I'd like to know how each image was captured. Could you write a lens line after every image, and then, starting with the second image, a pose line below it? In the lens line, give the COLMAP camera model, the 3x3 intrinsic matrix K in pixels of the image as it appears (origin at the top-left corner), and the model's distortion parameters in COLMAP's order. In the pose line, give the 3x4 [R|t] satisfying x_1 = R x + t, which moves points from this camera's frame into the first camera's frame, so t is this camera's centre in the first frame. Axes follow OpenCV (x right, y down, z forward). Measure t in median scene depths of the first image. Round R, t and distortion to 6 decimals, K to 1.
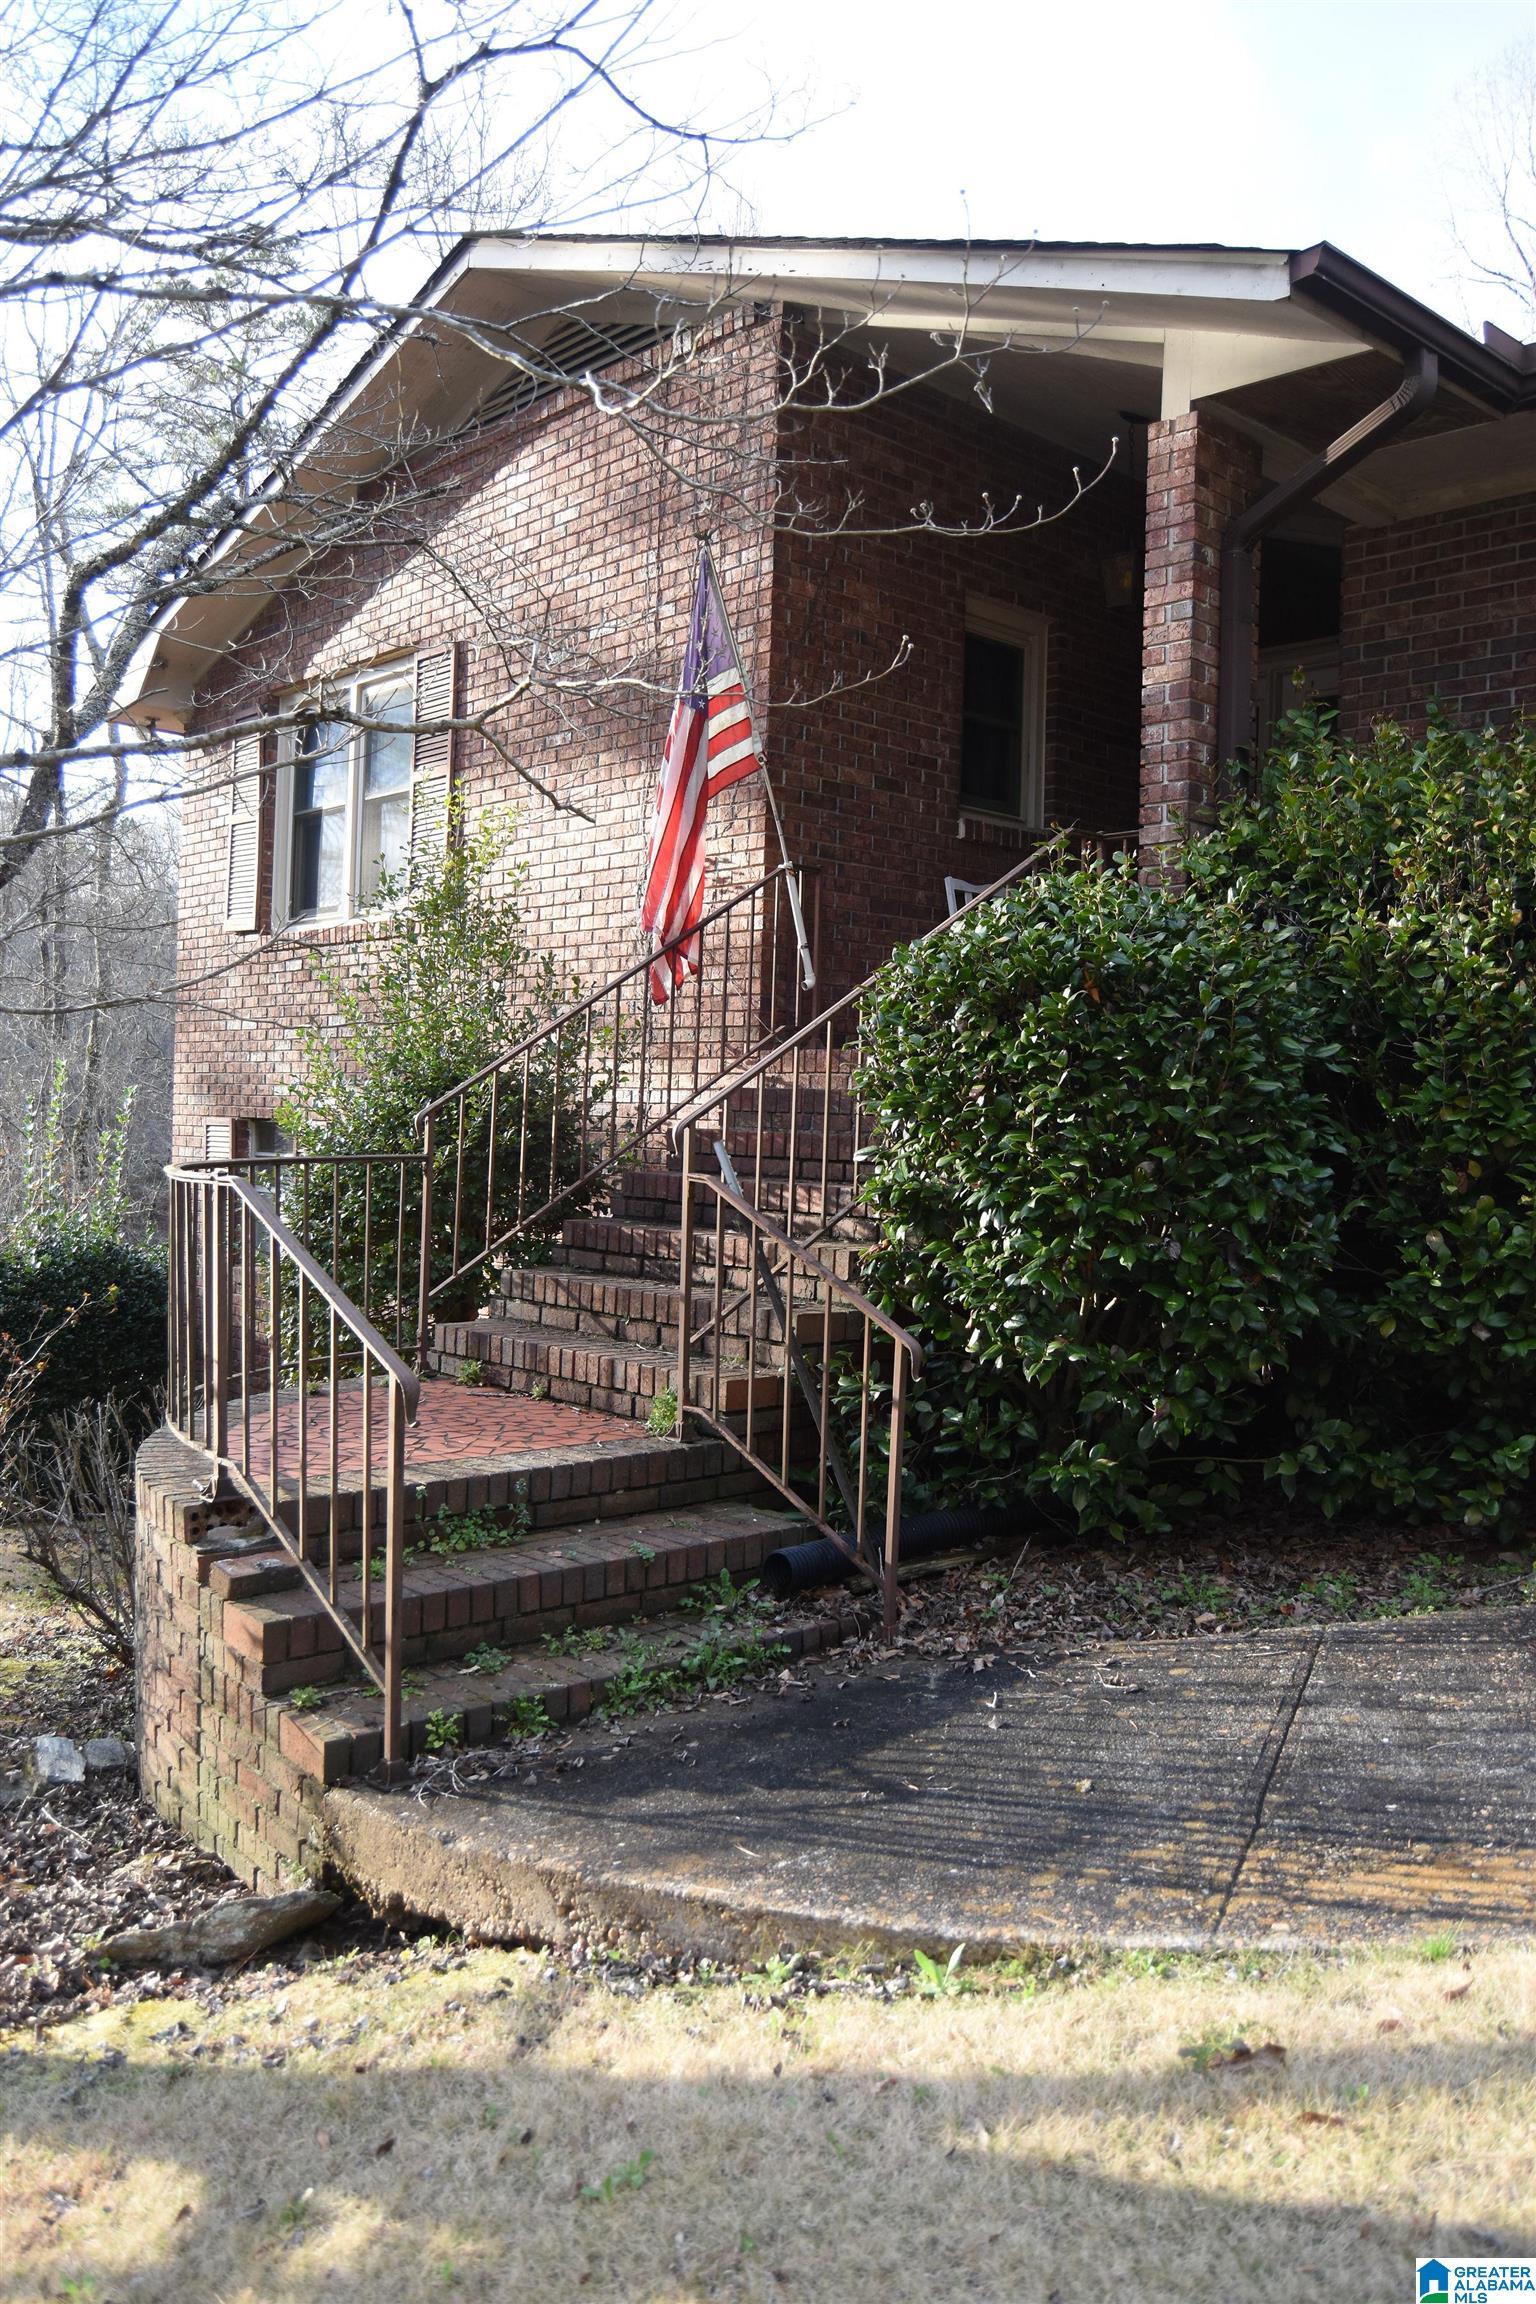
lens RADIAL K [[1843.4, 0, 768.0], [0, 1843.4, 1152.0], [0, 0, 1]] dist [-0.100760, 0.042980]
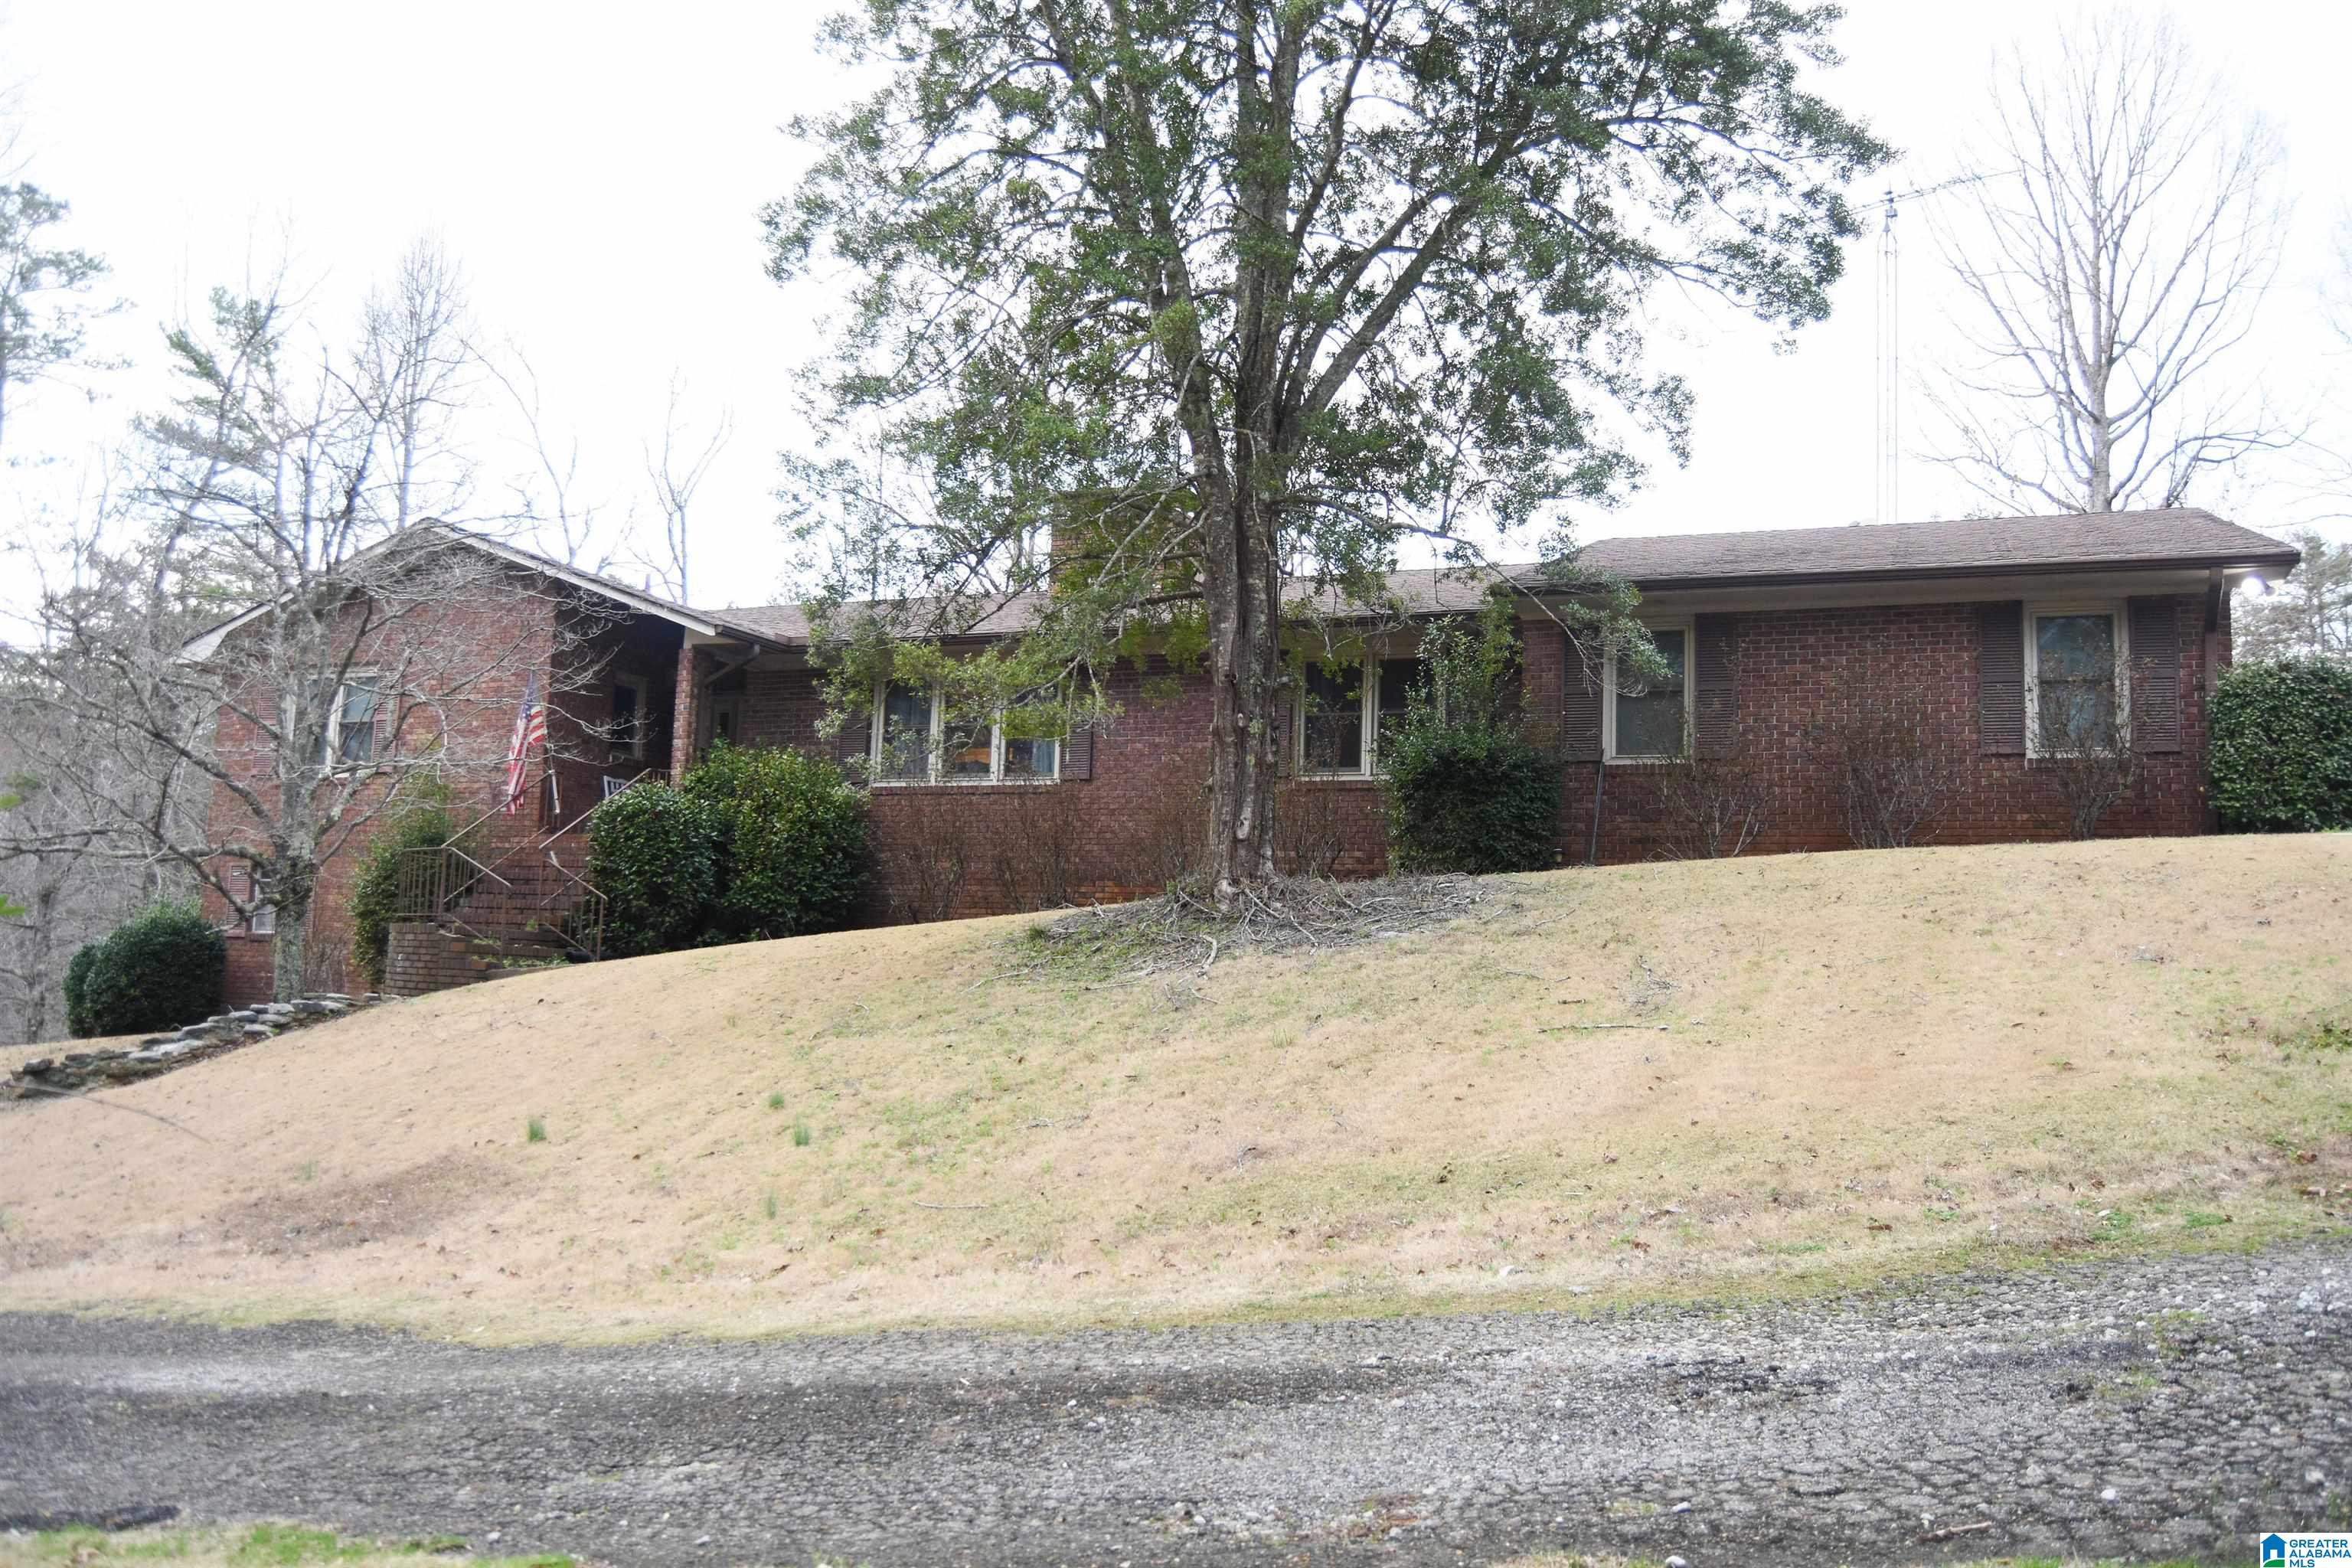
lens RADIAL K [[1881.8, 0, 1137.6], [0, 1881.8, 783.1], [0, 0, 1]] dist [-0.100760, 0.042980]
pose [[0.912384, 0.054318, 0.405715, -0.419263], [-0.005652, 0.992734, -0.120200, 0.263064], [-0.409296, 0.107376, 0.906062, -2.537526]]
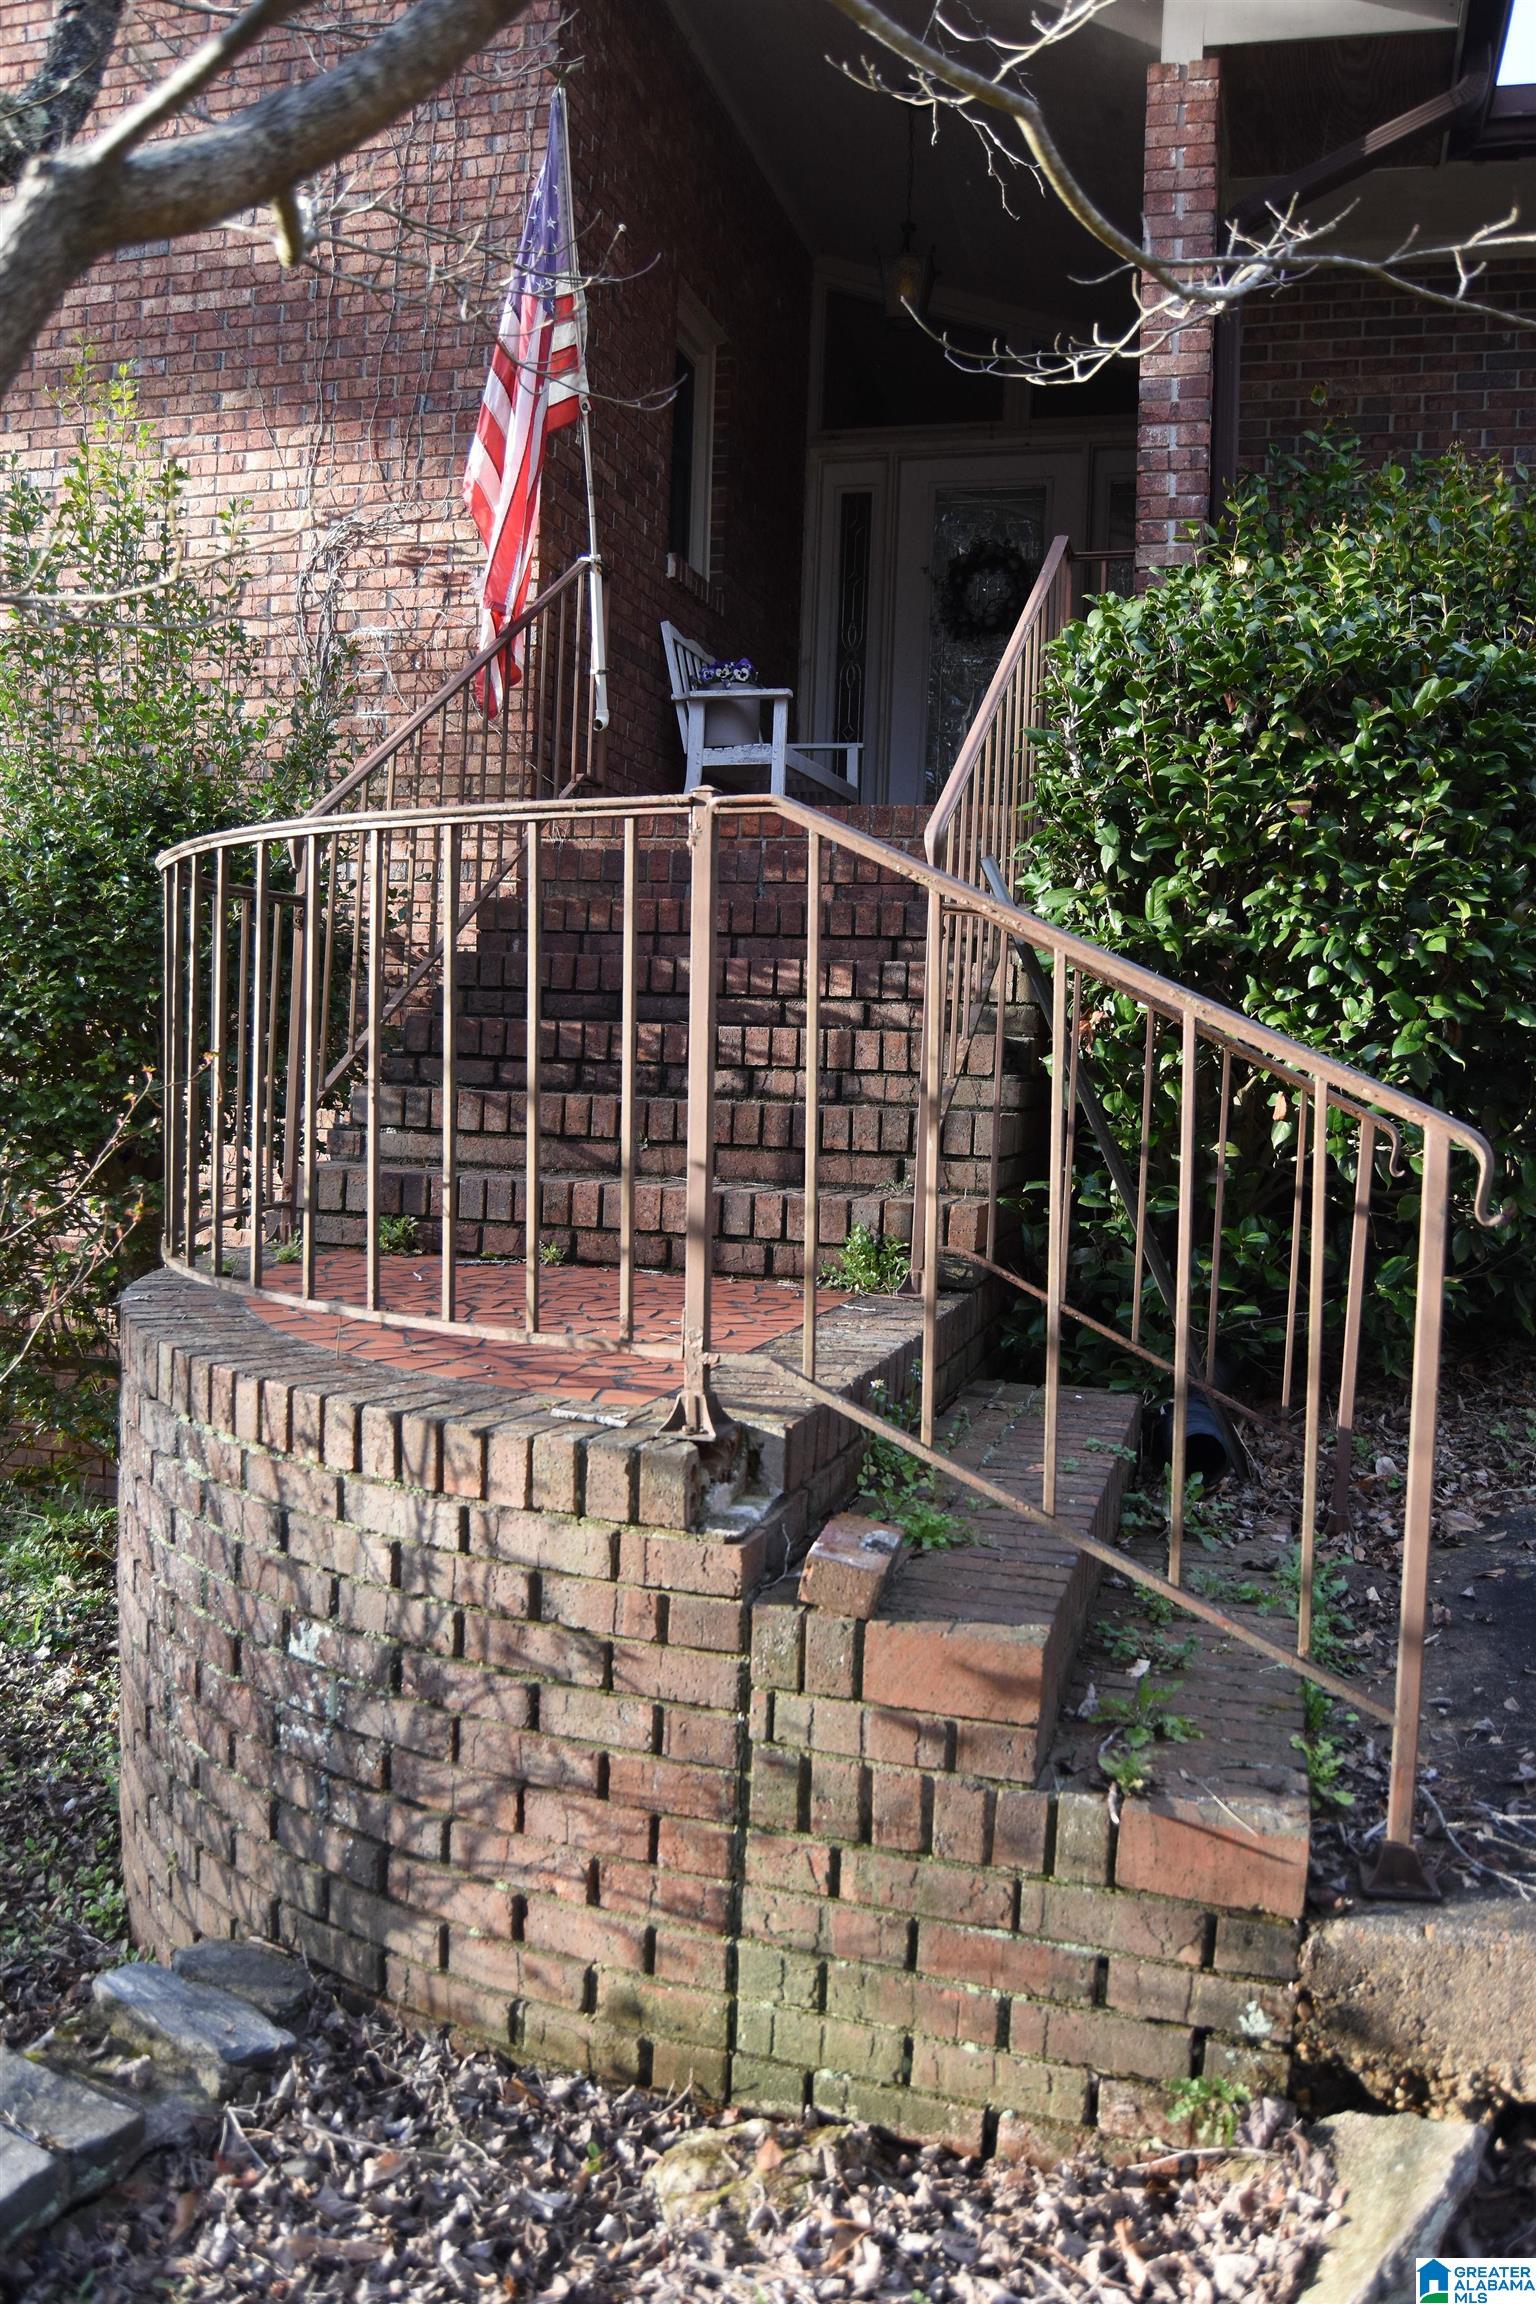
lens RADIAL K [[1843.4, 0, 768.0], [0, 1843.4, 1152.0], [0, 0, 1]] dist [-0.100760, 0.042980]
pose [[0.853105, -0.020820, 0.521324, -0.378864], [-0.003625, 0.998943, 0.045826, 0.060399], [-0.521727, -0.040984, 0.852128, 0.378552]]
